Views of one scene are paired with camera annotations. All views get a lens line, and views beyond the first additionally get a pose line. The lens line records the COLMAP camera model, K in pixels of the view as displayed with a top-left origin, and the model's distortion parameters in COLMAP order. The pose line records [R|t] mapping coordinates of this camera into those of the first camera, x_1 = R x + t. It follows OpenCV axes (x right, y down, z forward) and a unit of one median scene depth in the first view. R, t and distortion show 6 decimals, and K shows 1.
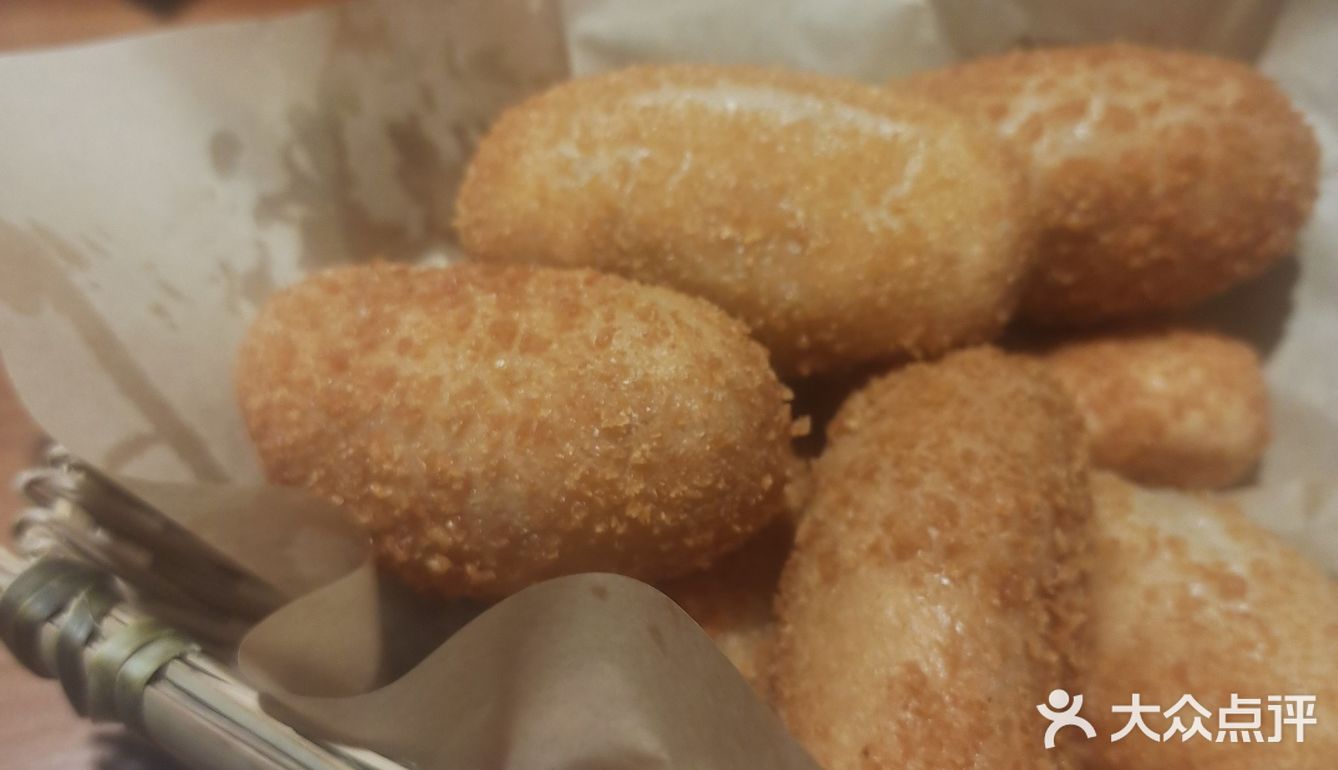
lens RADIAL K [[1189.7, 0, 669.0], [0, 1189.7, 385.0], [0, 0, 1]] dist [0.010548, -0.164599]
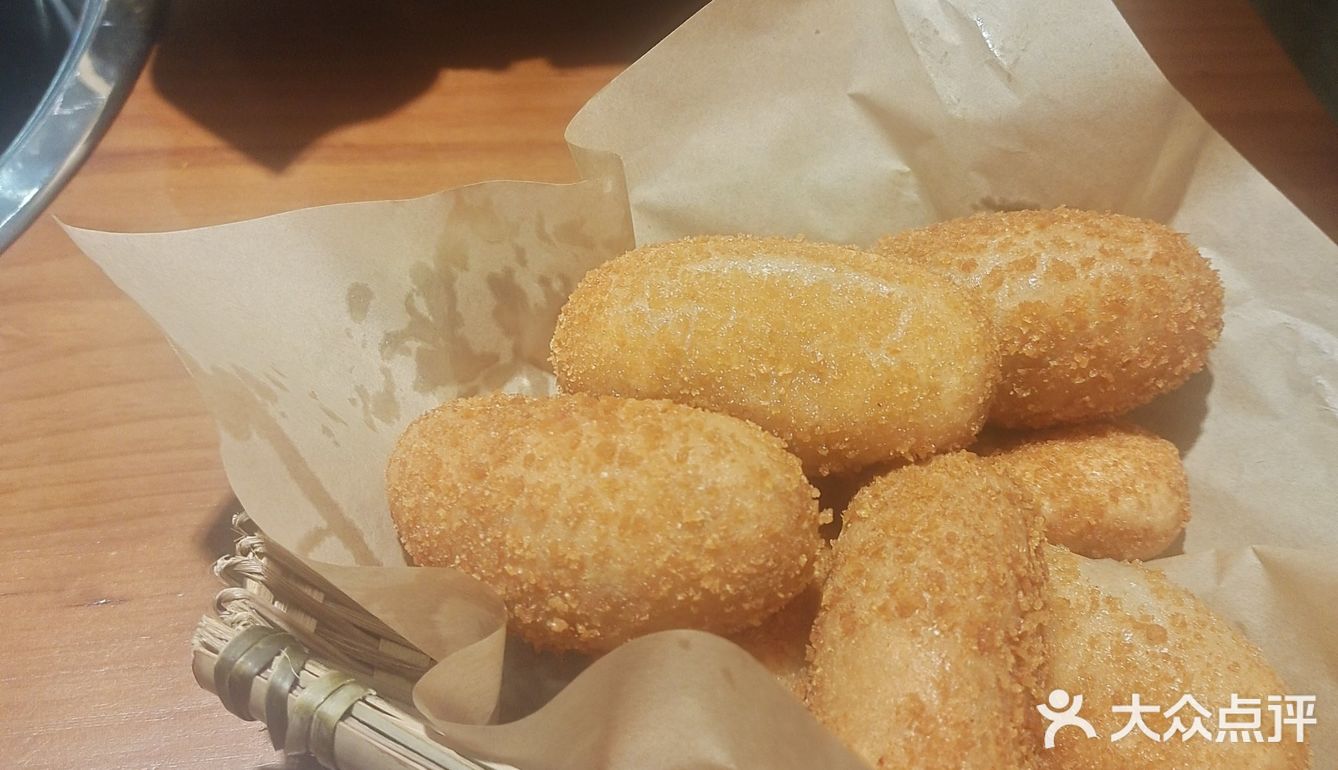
lens RADIAL K [[1189.7, 0, 669.0], [0, 1189.7, 385.0], [0, 0, 1]] dist [0.010548, -0.164599]
pose [[0.999784, -0.010611, 0.017872, -0.087195], [0.011530, 0.998574, -0.052120, -0.045834], [-0.017293, 0.052315, 0.998481, -0.335768]]
